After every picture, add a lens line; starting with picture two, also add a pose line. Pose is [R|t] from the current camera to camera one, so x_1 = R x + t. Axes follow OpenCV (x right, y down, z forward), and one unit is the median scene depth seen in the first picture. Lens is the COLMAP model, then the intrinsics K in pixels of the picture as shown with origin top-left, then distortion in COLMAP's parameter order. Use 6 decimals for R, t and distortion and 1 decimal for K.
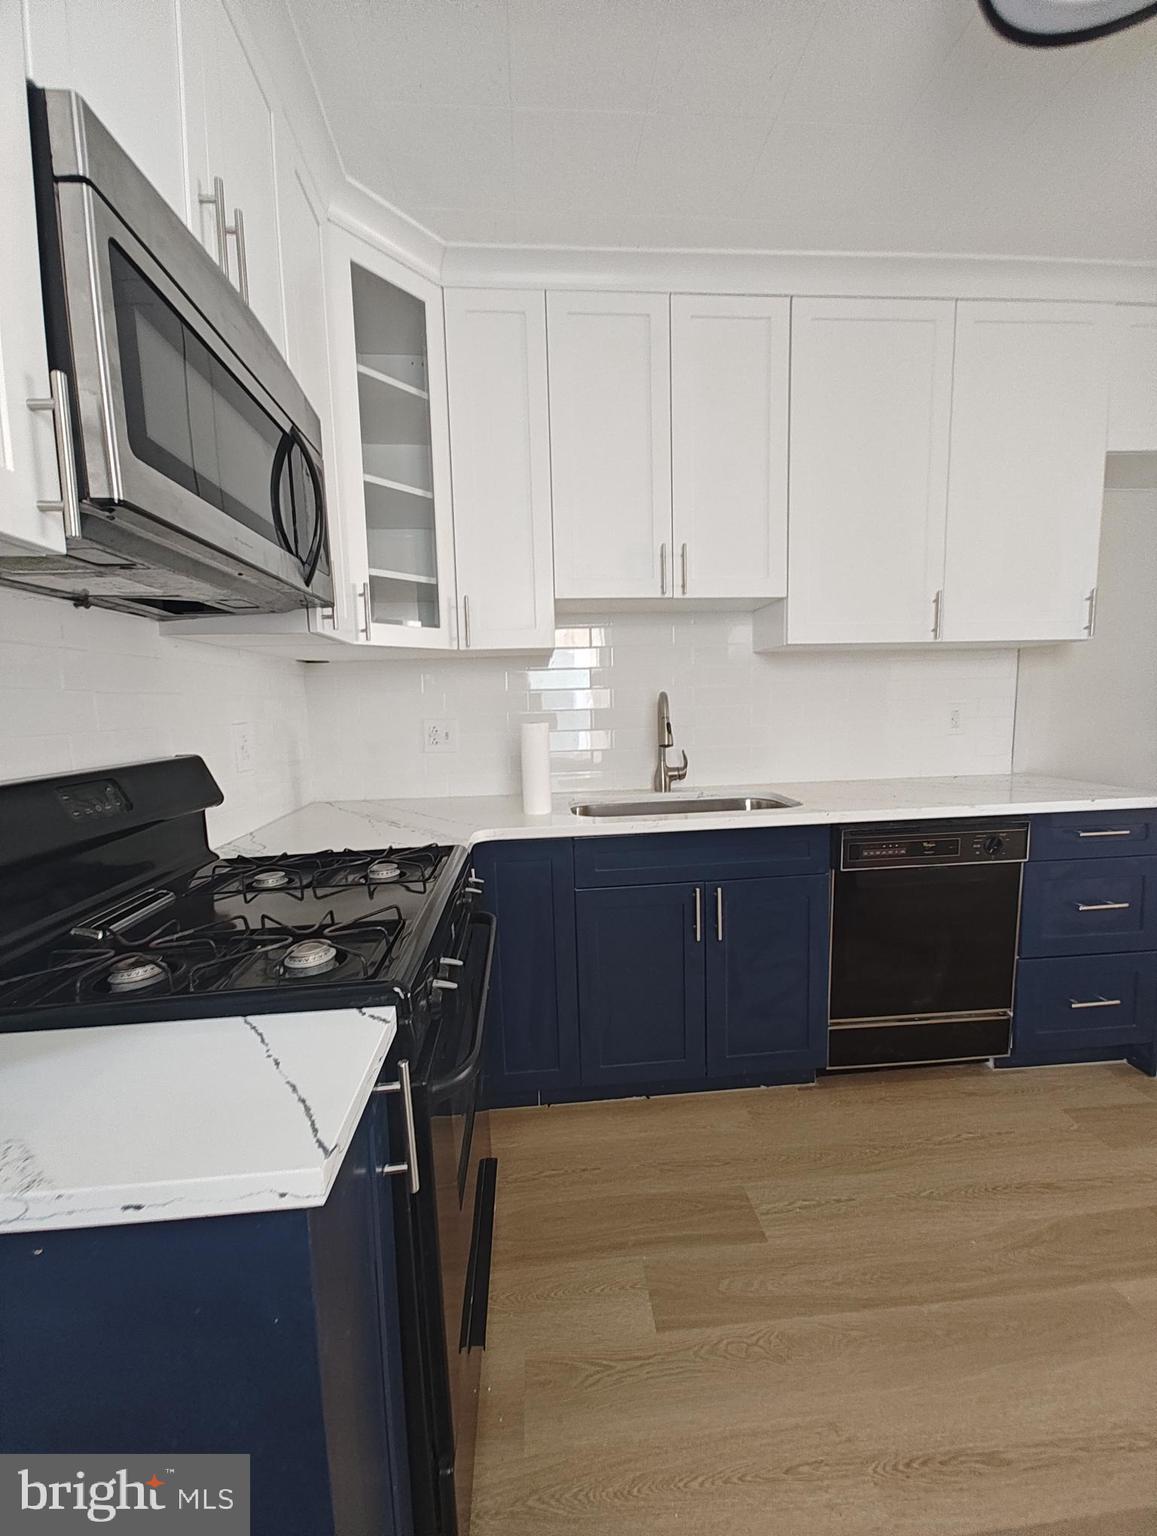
lens RADIAL K [[627.2, 0, 580.6], [0, 627.2, 770.8], [0, 0, 1]] dist [0.019753, -0.011762]
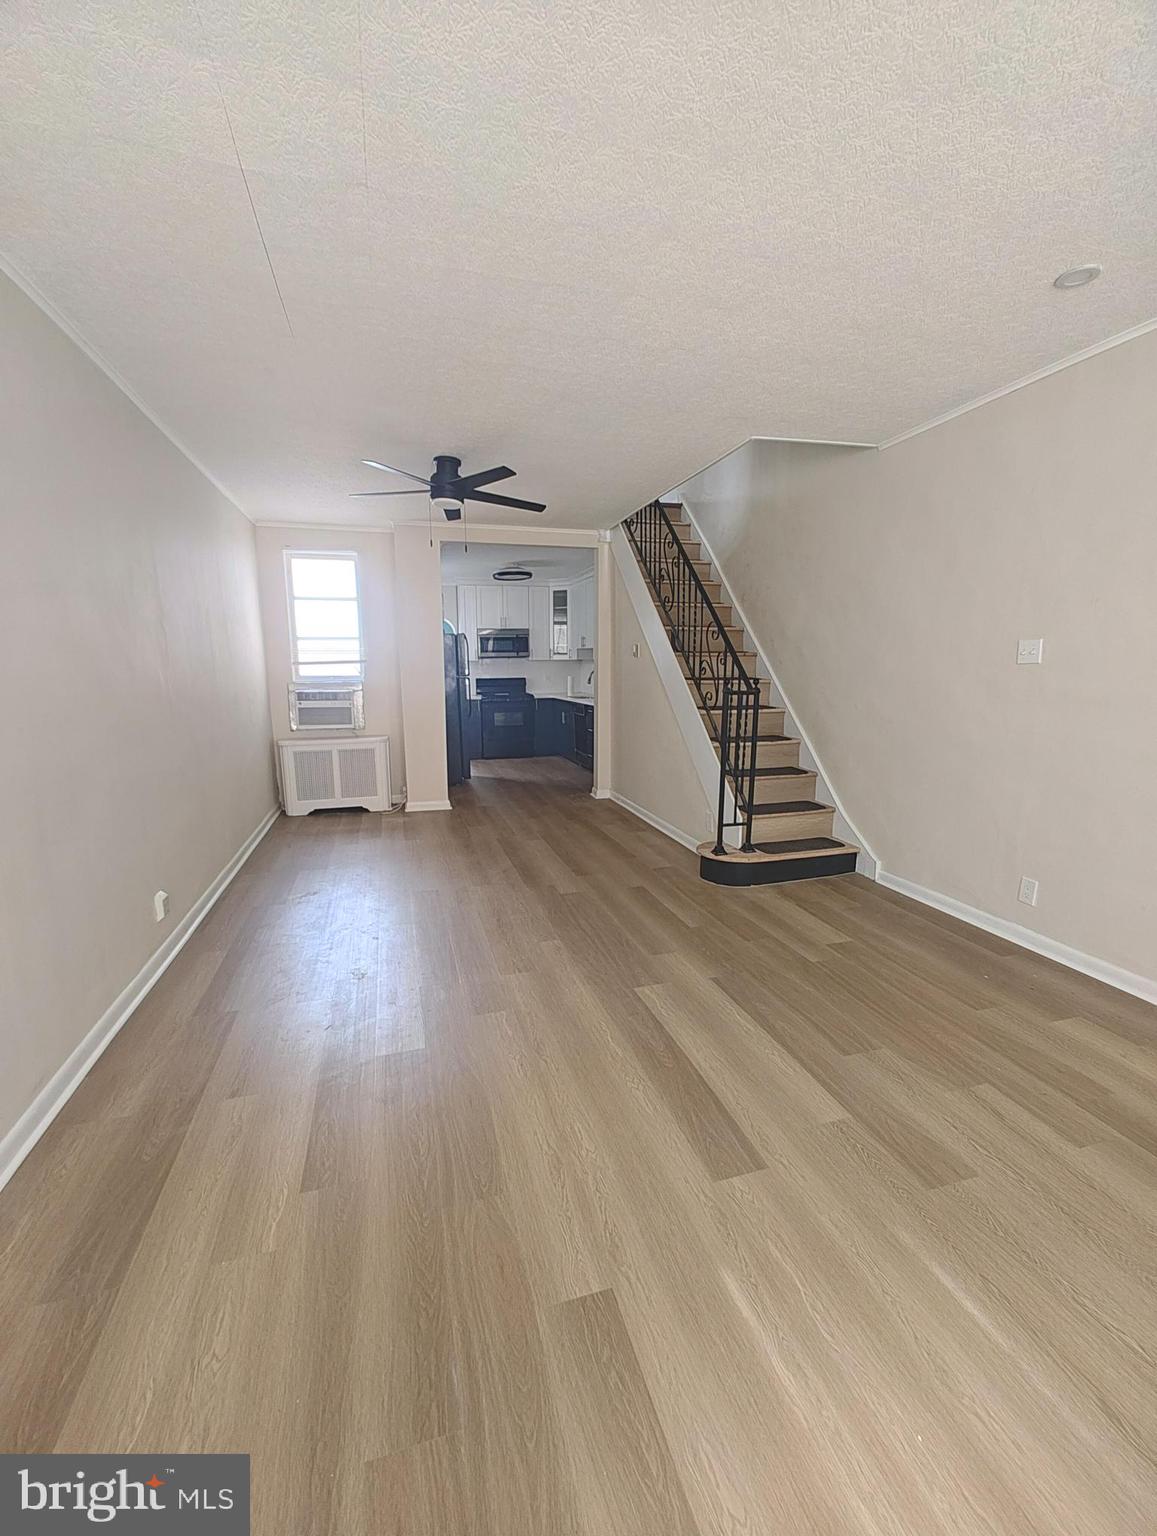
lens RADIAL K [[627.2, 0, 580.6], [0, 627.2, 770.8], [0, 0, 1]] dist [0.019753, -0.011762]
pose [[0.212766, 0.196516, -0.957137, 6.009443], [-0.094420, 0.979117, 0.180040, -0.306450], [0.972530, 0.052066, 0.226878, 0.074128]]
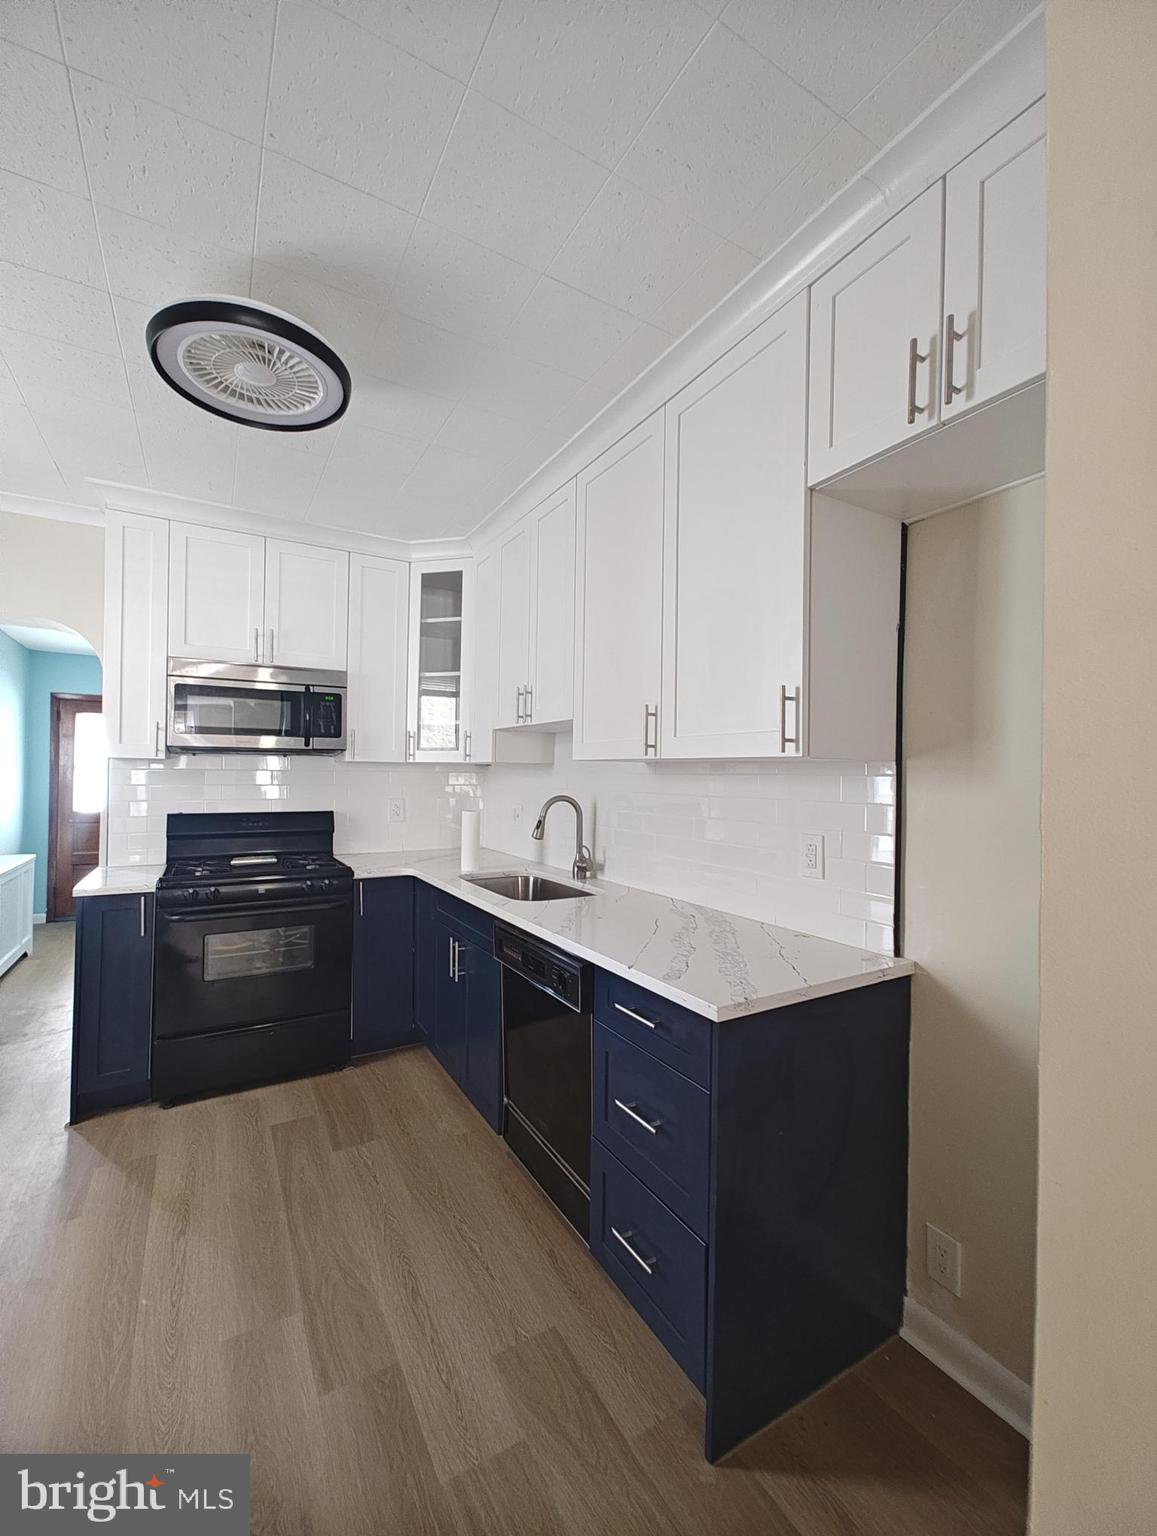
lens RADIAL K [[627.2, 0, 580.6], [0, 627.2, 770.8], [0, 0, 1]] dist [0.019753, -0.011762]
pose [[0.435266, 0.025370, -0.899944, 1.895298], [-0.112308, 0.993325, -0.026316, -0.214895], [0.893270, 0.112525, 0.435210, 0.739759]]
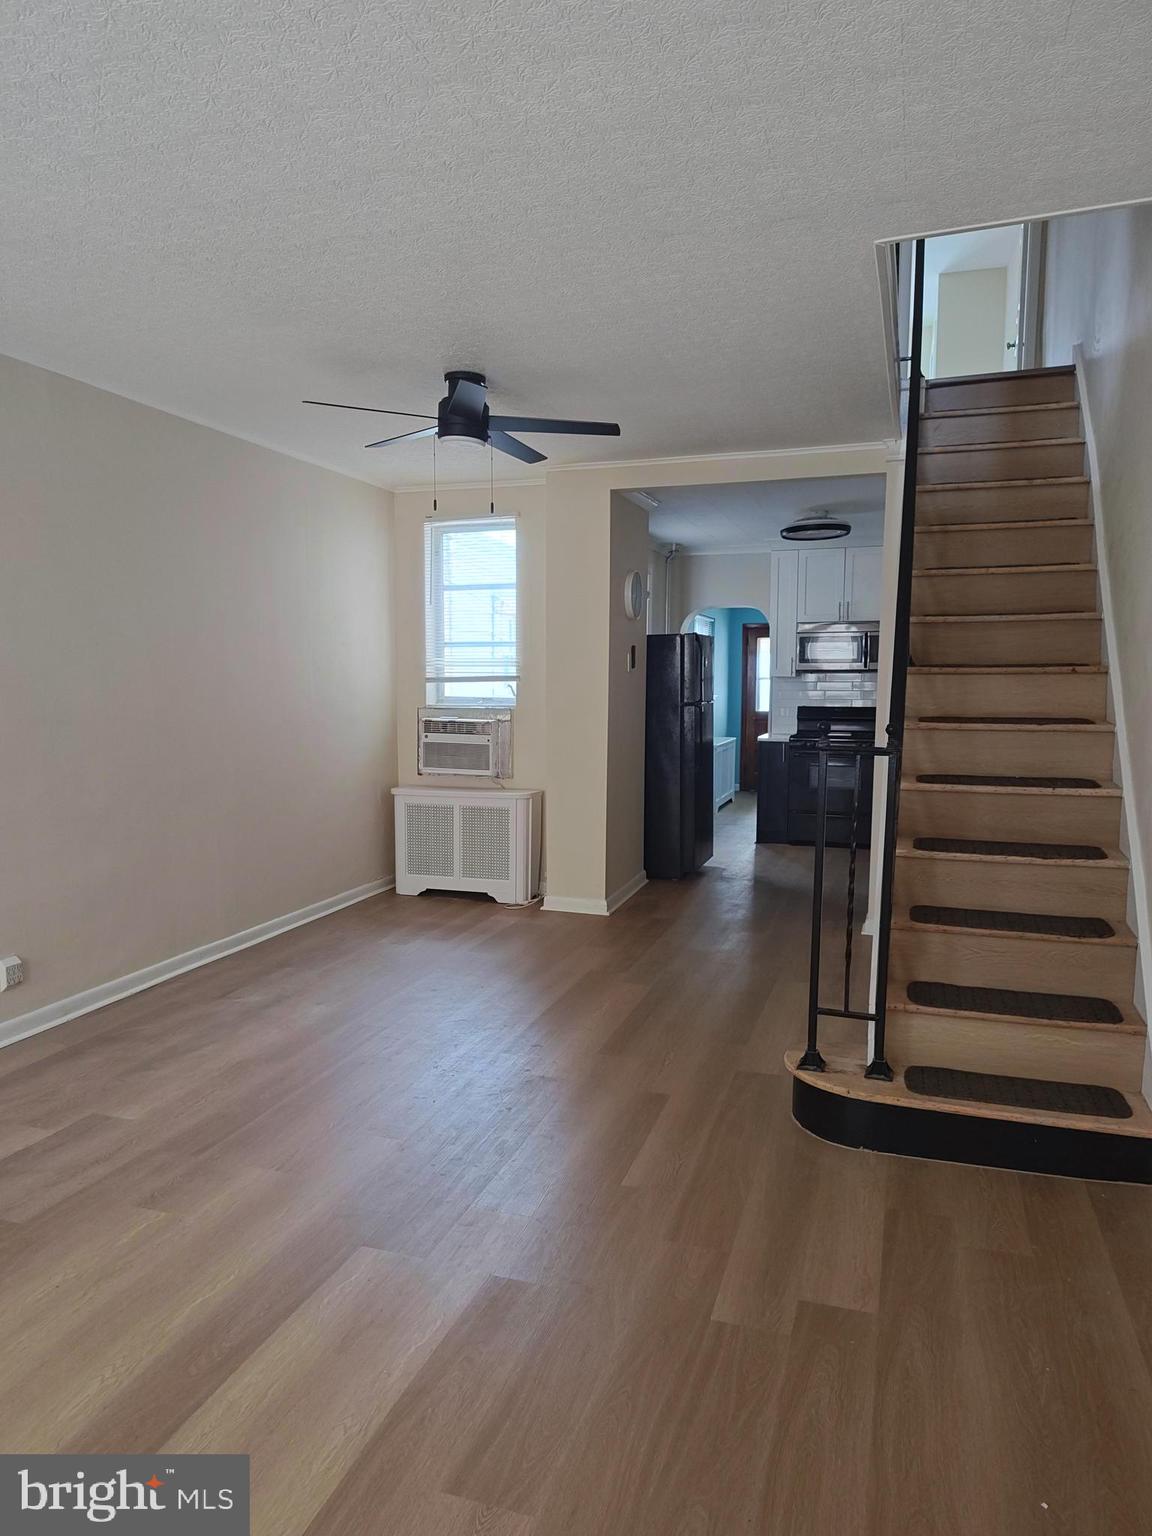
lens RADIAL K [[1052.8, 0, 576.8], [0, 1052.8, 796.1], [0, 0, 1]] dist [0.046059, -0.001182]
pose [[-0.377445, 0.134734, -0.916178, 5.813900], [-0.079987, 0.980918, 0.177207, -0.462847], [0.922571, 0.140168, -0.359465, 1.572221]]
